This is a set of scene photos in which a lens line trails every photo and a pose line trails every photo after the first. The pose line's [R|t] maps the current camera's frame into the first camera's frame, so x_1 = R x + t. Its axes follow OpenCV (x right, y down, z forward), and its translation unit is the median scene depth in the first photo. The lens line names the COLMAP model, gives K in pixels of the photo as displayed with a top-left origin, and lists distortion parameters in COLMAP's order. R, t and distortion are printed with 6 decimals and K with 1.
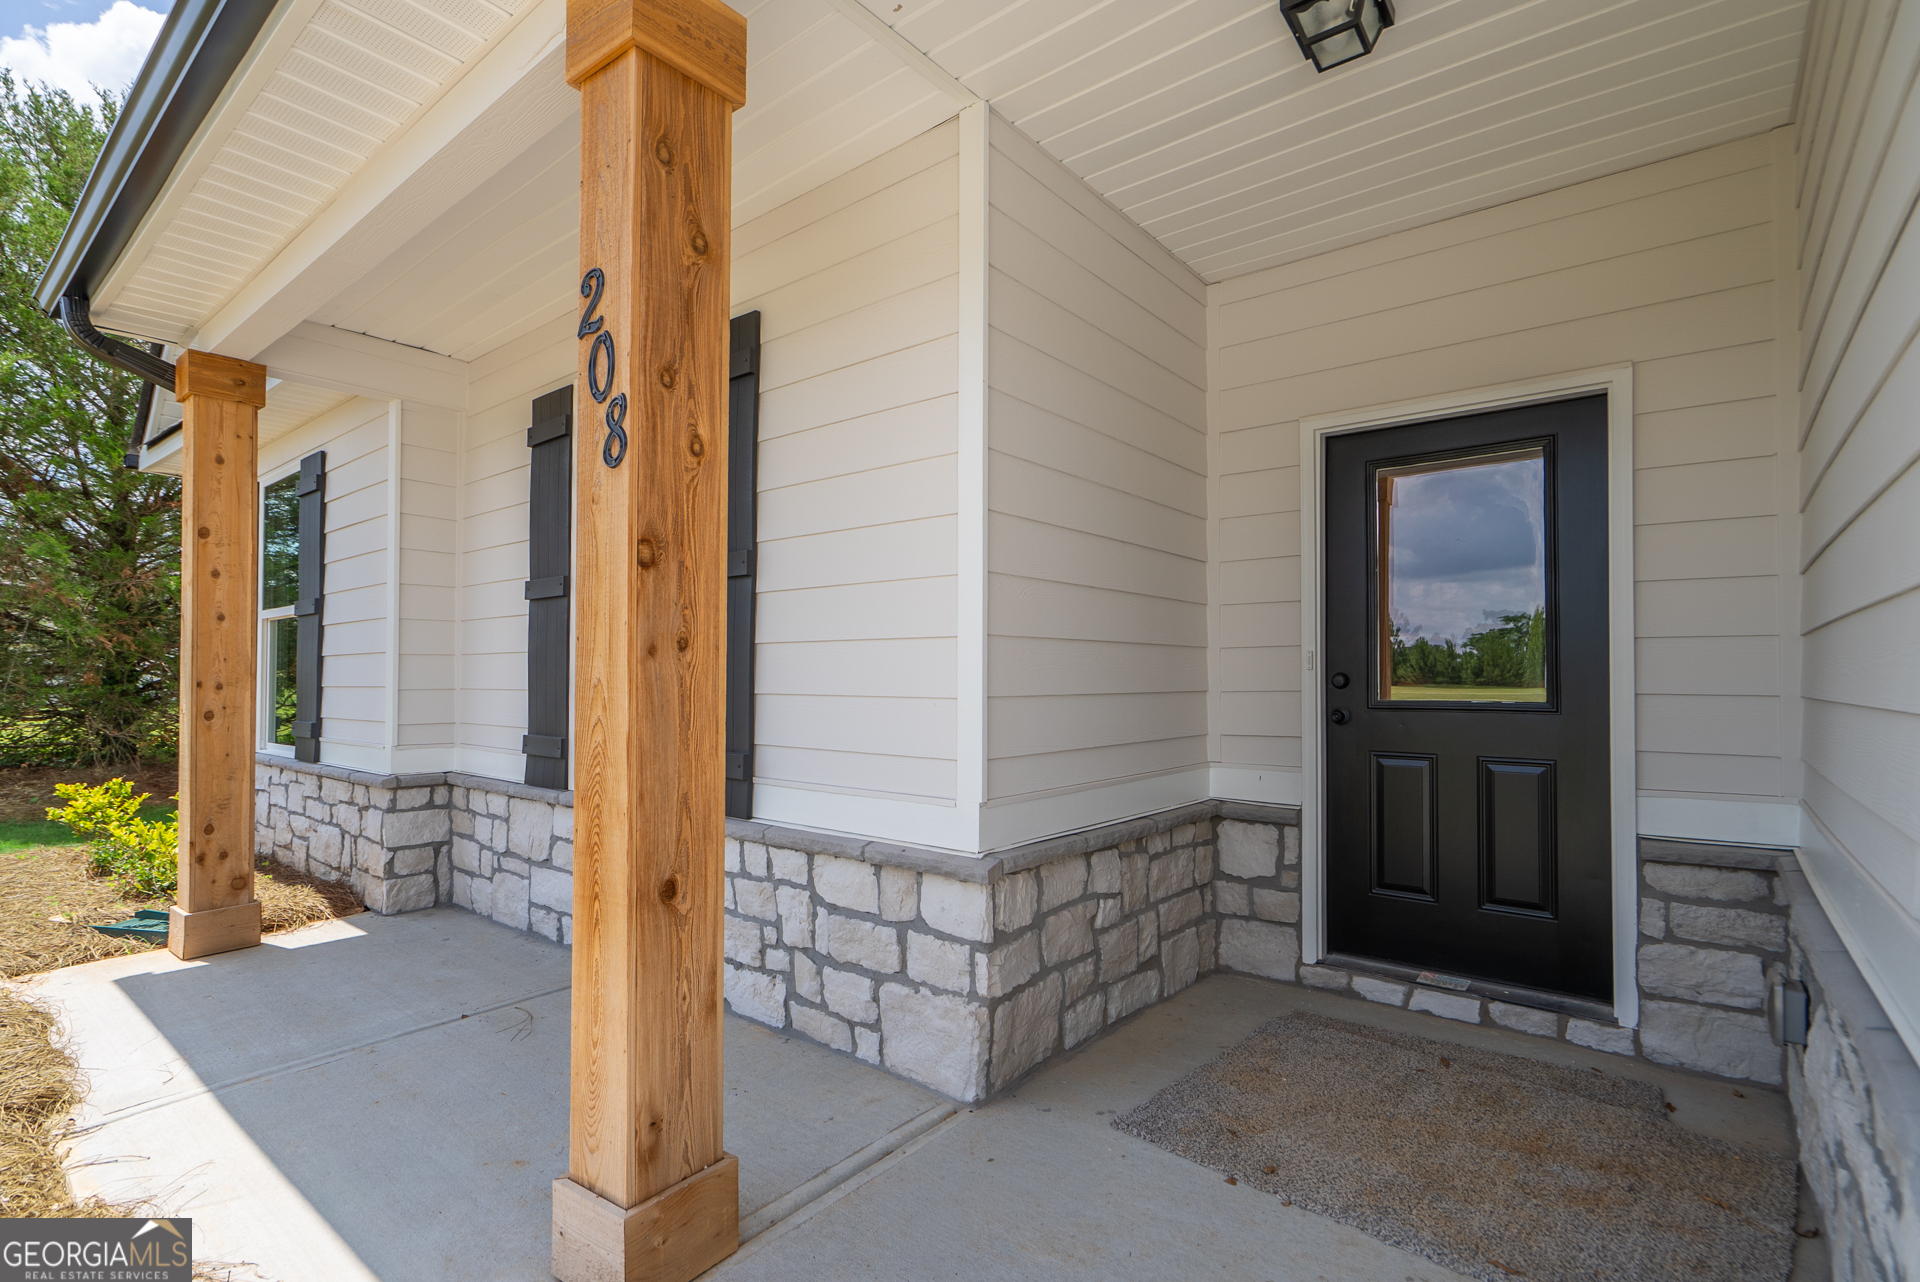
lens RADIAL K [[913.7, 0, 948.4], [0, 913.7, 704.2], [0, 0, 1]] dist [-0.012397, 0.000684]
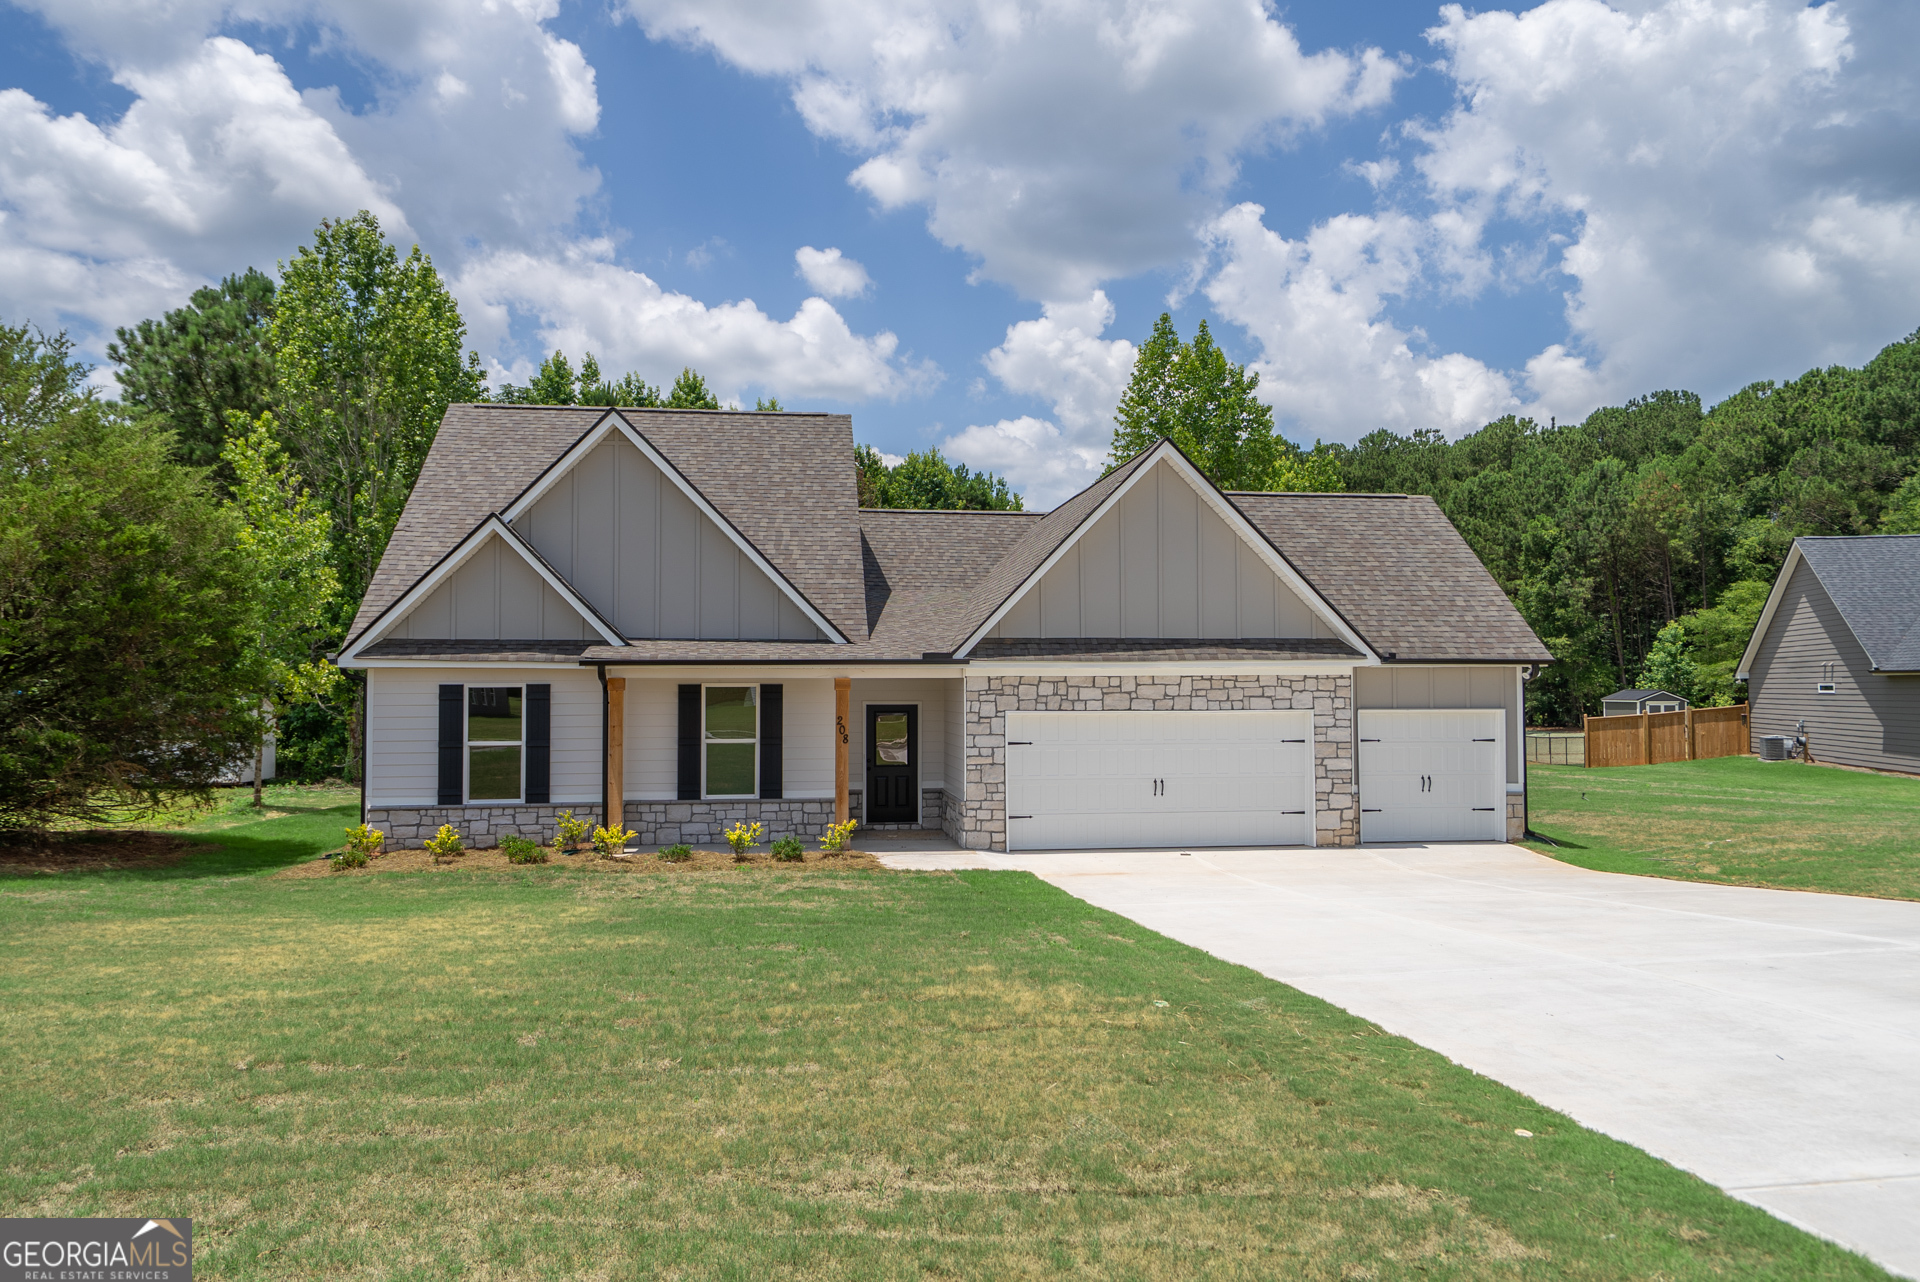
lens RADIAL K [[1286.3, 0, 960.0], [0, 1286.3, 641.0], [0, 0, 1]] dist [0.002893, -0.002448]
pose [[0.678263, 0.024365, 0.734415, -4.753522], [0.023687, 0.998206, -0.054992, -0.312961], [-0.734437, 0.054695, 0.676469, -4.428647]]
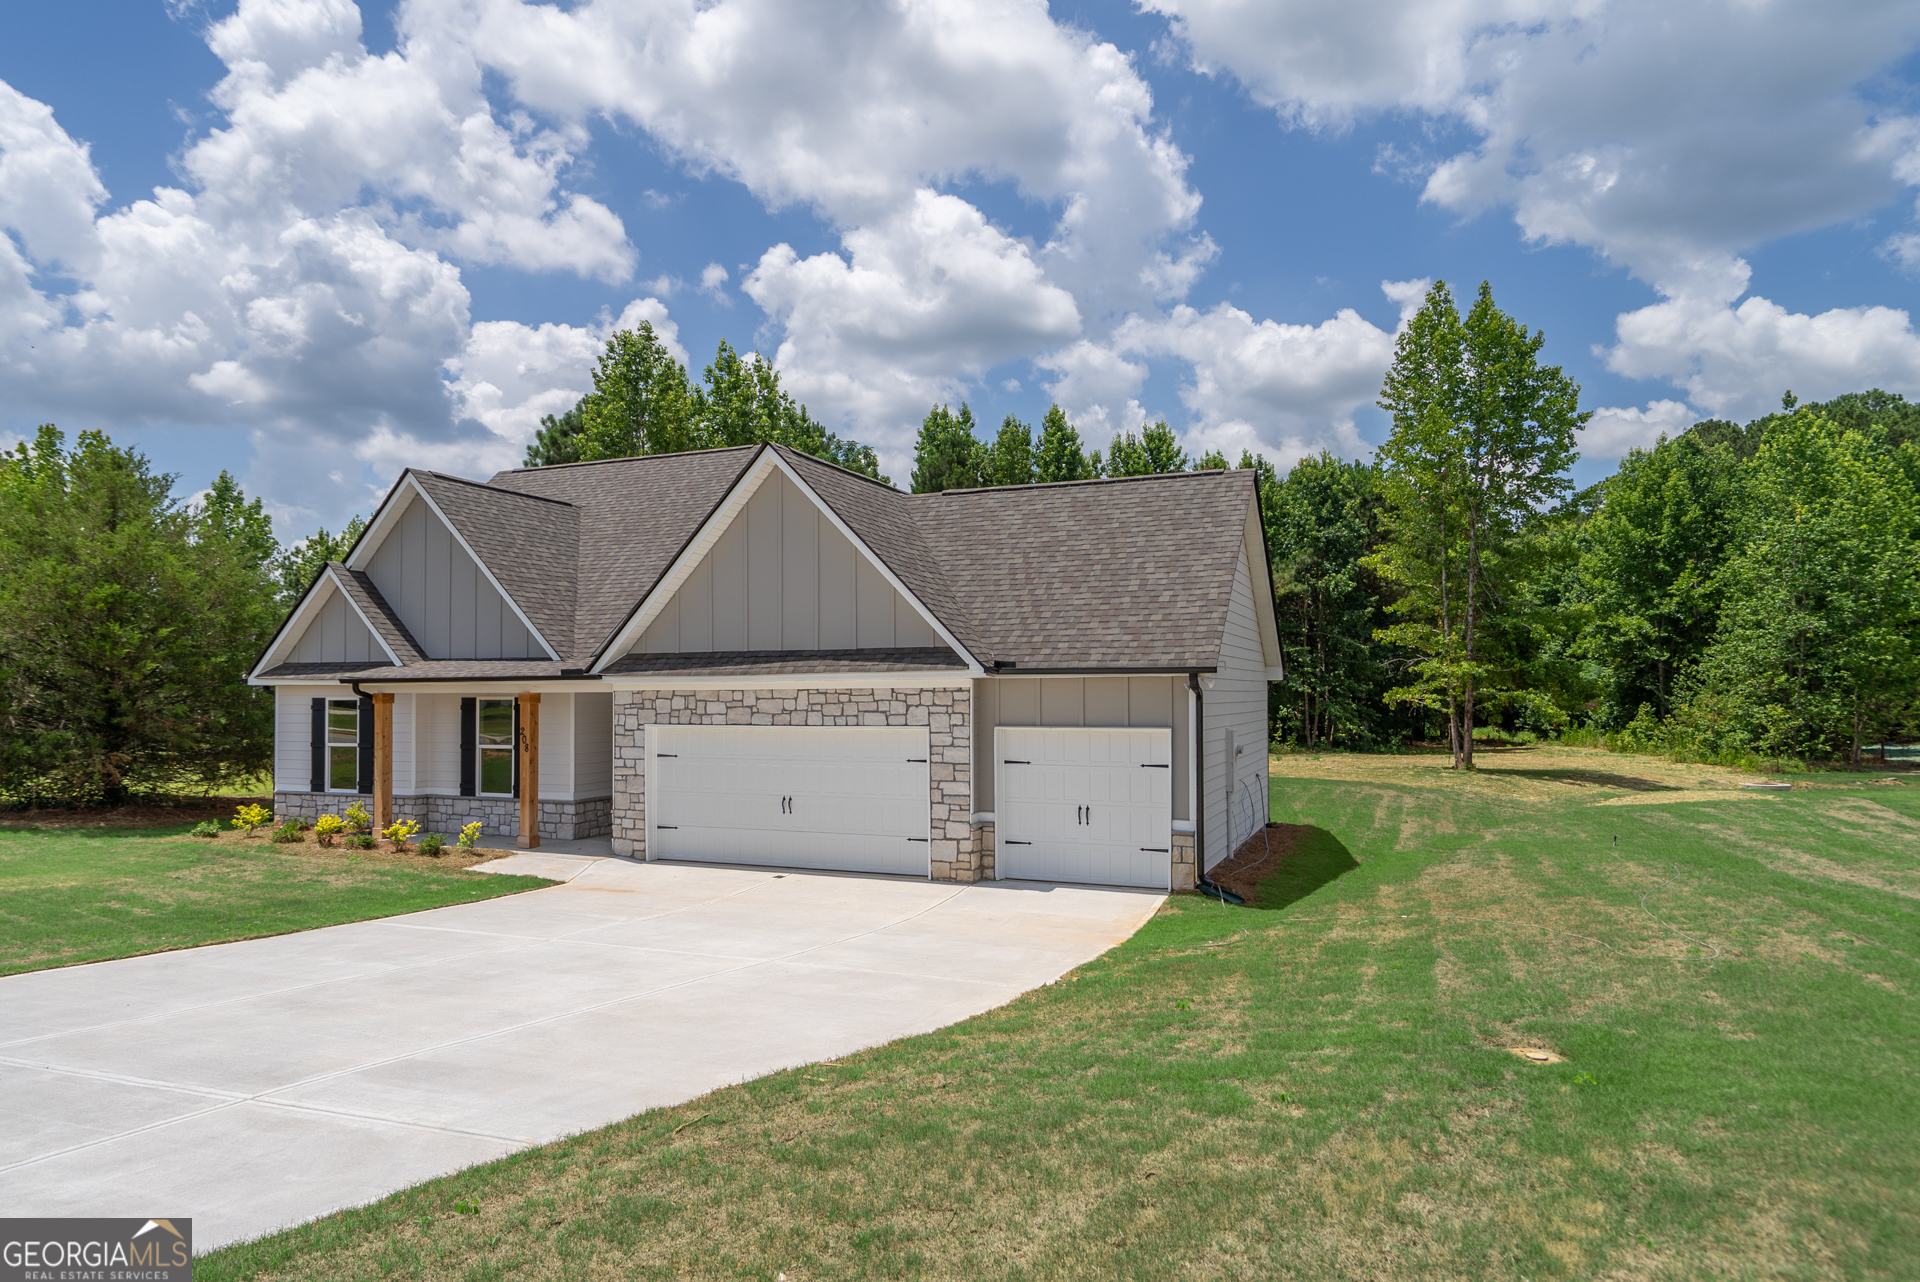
lens RADIAL K [[1128.4, 0, 976.0], [0, 1128.4, 653.3], [0, 0, 1]] dist [-0.001773, 0.000767]
pose [[0.952993, 0.000786, 0.302992, 0.283485], [0.016616, 0.998356, -0.054850, -0.330695], [-0.302537, 0.057306, 0.951413, -6.422296]]
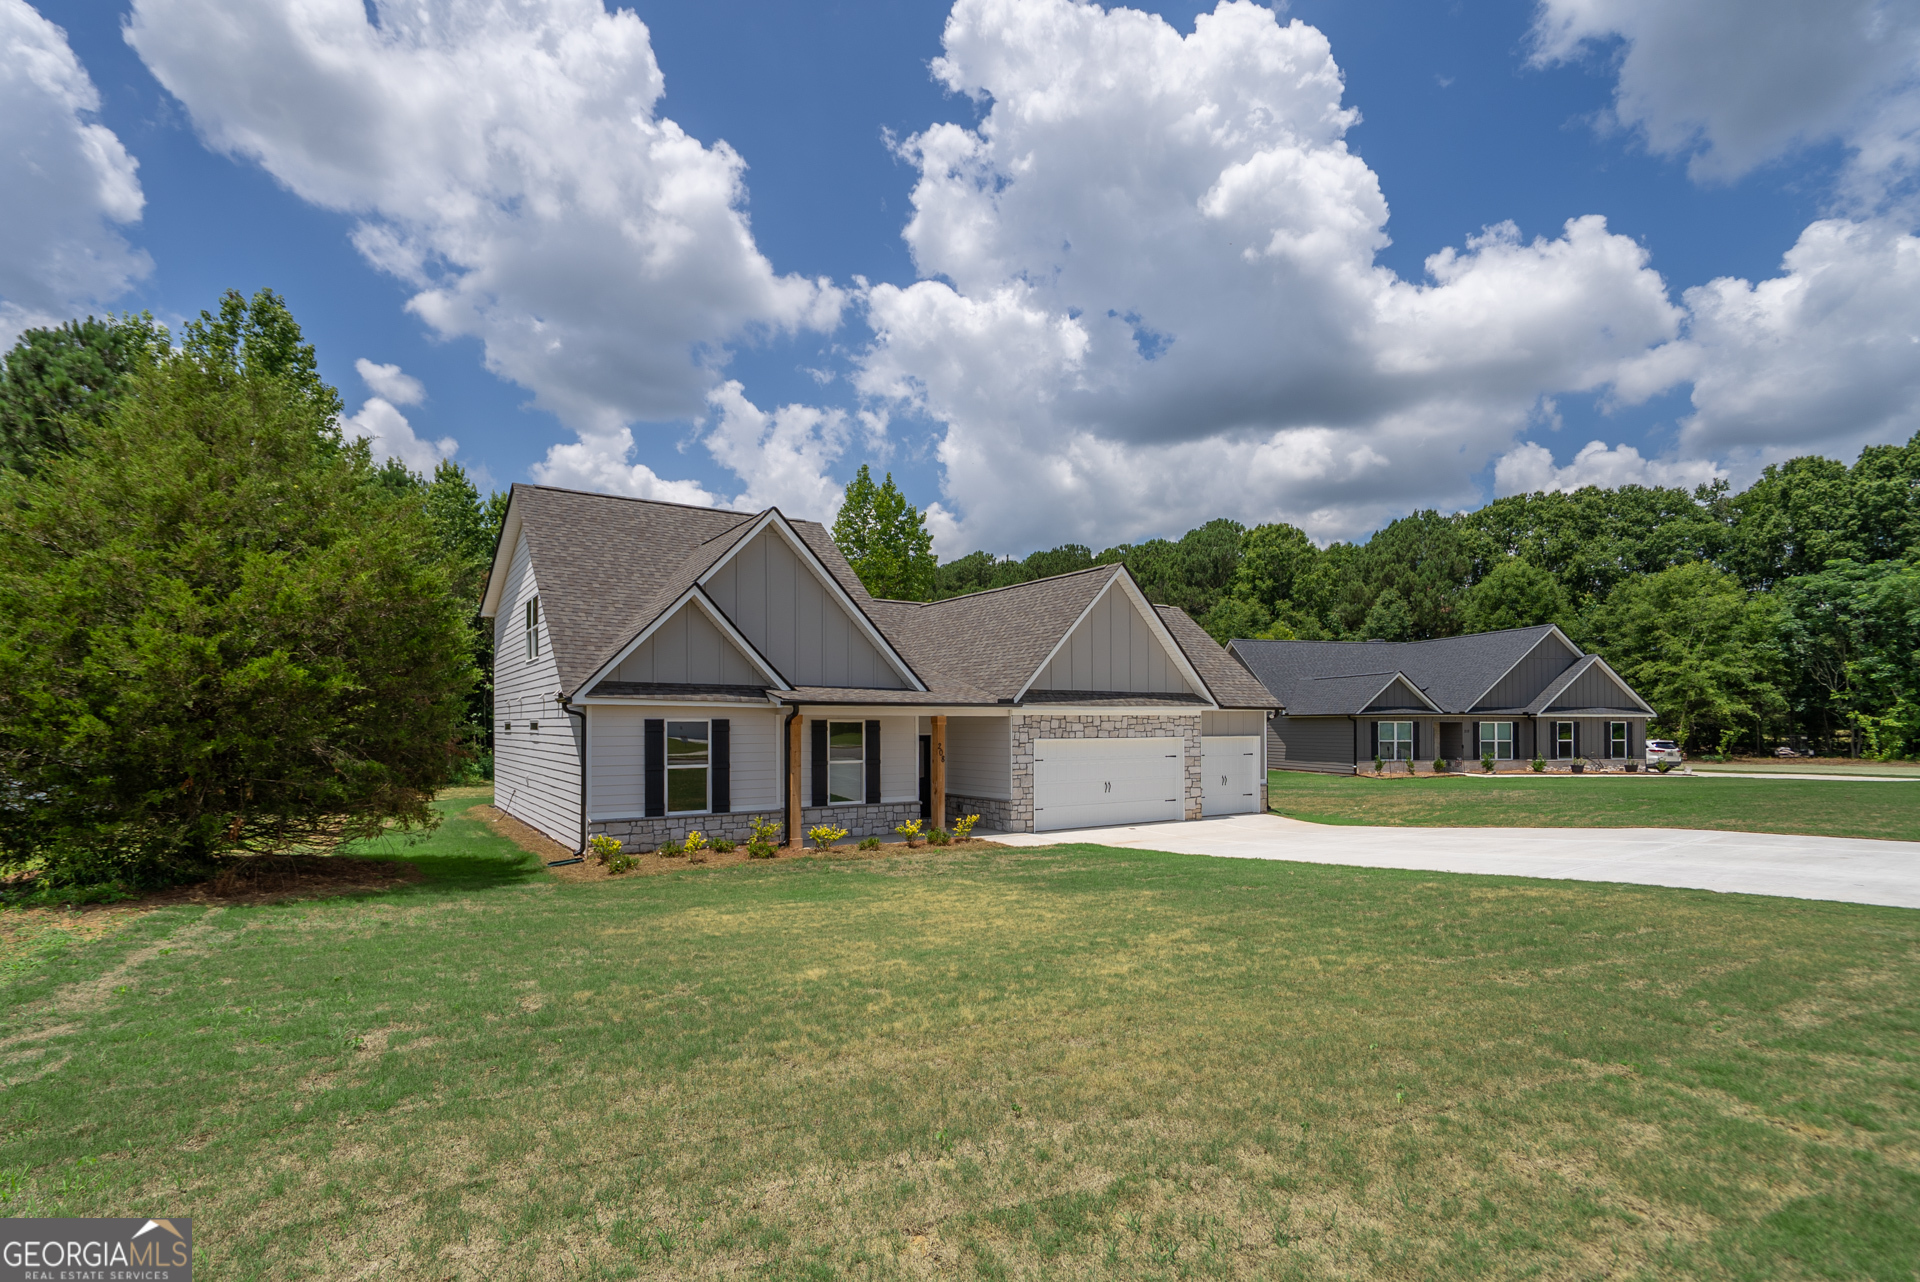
lens RADIAL K [[913.7, 0, 948.4], [0, 913.7, 704.2], [0, 0, 1]] dist [-0.012397, 0.000684]
pose [[0.292295, 0.020661, 0.956105, -6.672826], [0.028614, 0.999130, -0.030338, -0.383097], [-0.955900, 0.036226, 0.291450, -1.441001]]
